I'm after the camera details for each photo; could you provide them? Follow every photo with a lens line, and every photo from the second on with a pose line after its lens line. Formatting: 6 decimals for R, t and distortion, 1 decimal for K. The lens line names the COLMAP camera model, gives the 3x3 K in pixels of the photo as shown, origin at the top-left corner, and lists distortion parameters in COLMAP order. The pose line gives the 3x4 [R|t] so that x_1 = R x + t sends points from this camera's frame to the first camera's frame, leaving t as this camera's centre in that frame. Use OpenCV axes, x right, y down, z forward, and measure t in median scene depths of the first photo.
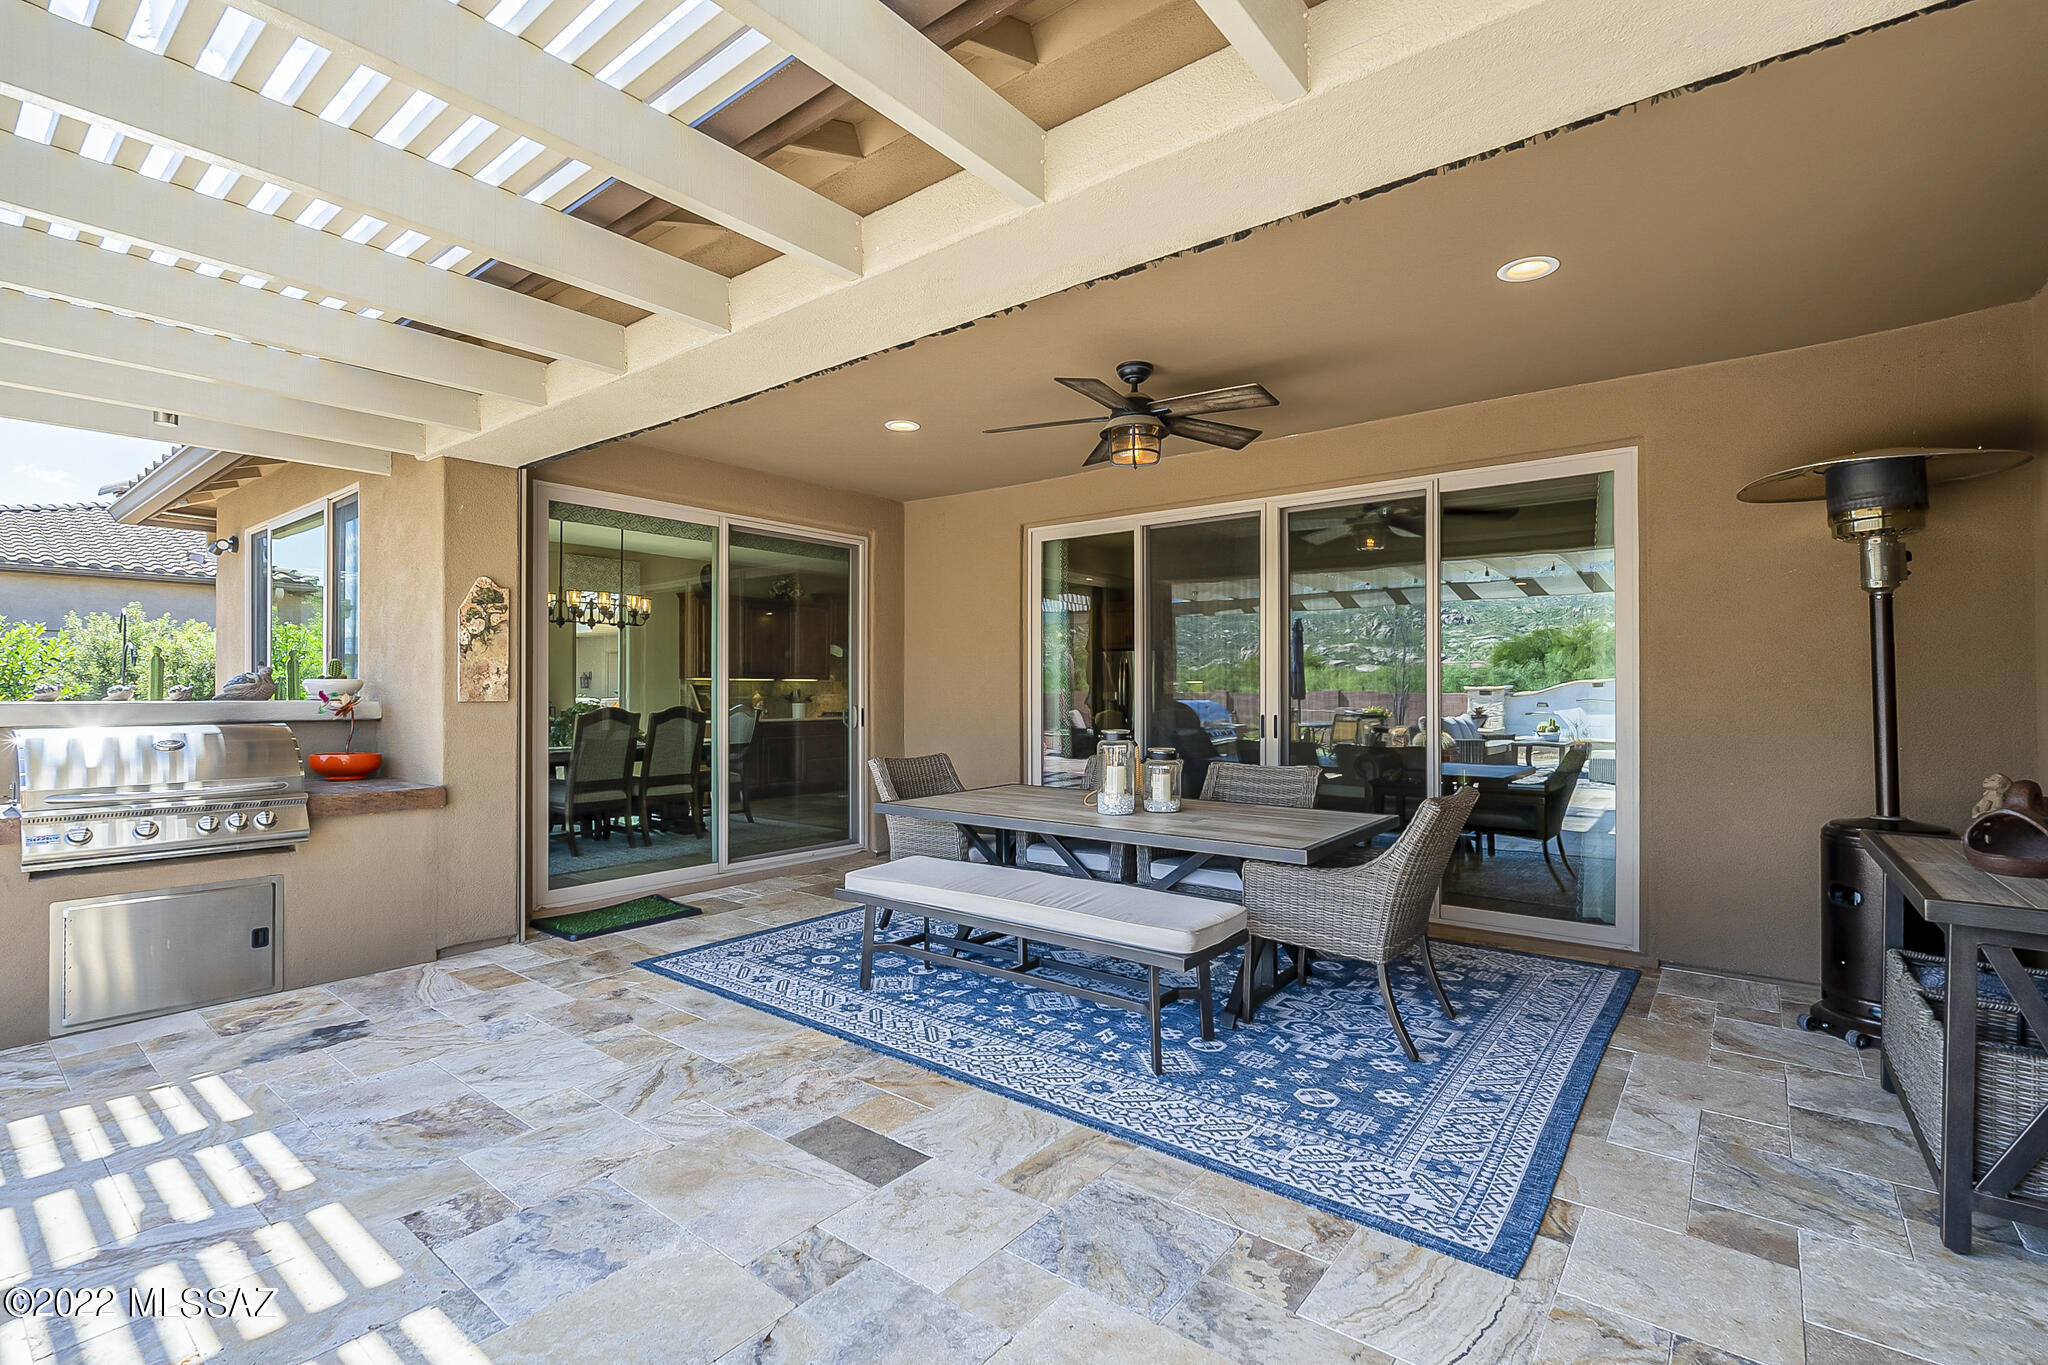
lens RADIAL K [[911.6, 0, 1003.9], [0, 911.6, 687.5], [0, 0, 1]] dist [0.000855, 0.000056]
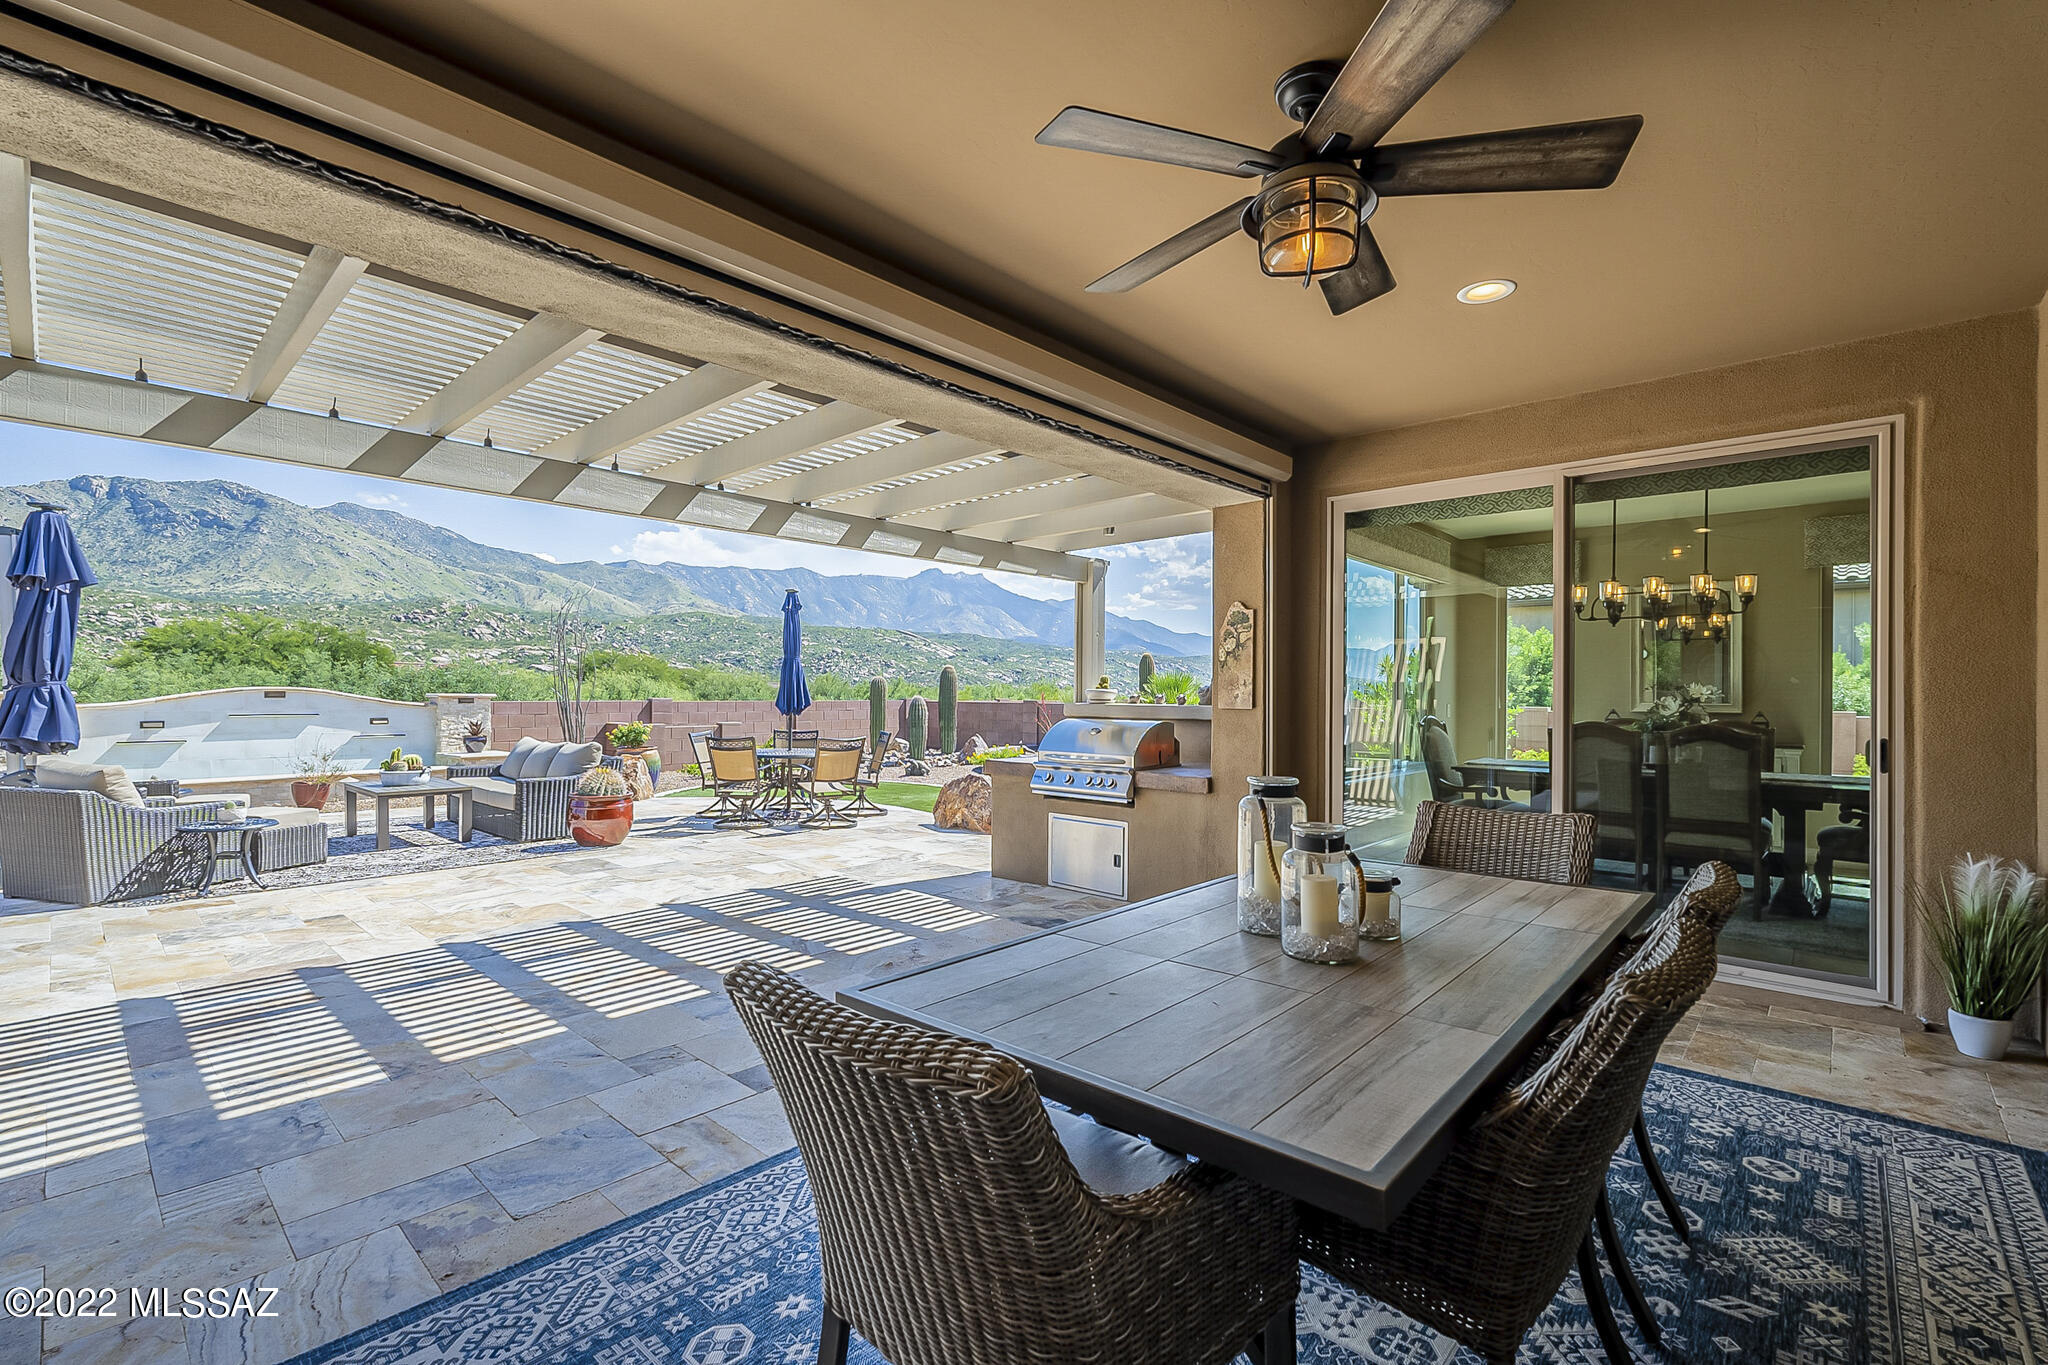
lens RADIAL K [[911.6, 0, 1003.9], [0, 911.6, 687.5], [0, 0, 1]] dist [0.000855, 0.000056]
pose [[-0.068451, -0.006004, -0.997636, 0.910166], [-0.003147, 0.999978, -0.005802, -0.006372], [0.997650, 0.002742, -0.068468, 1.167436]]
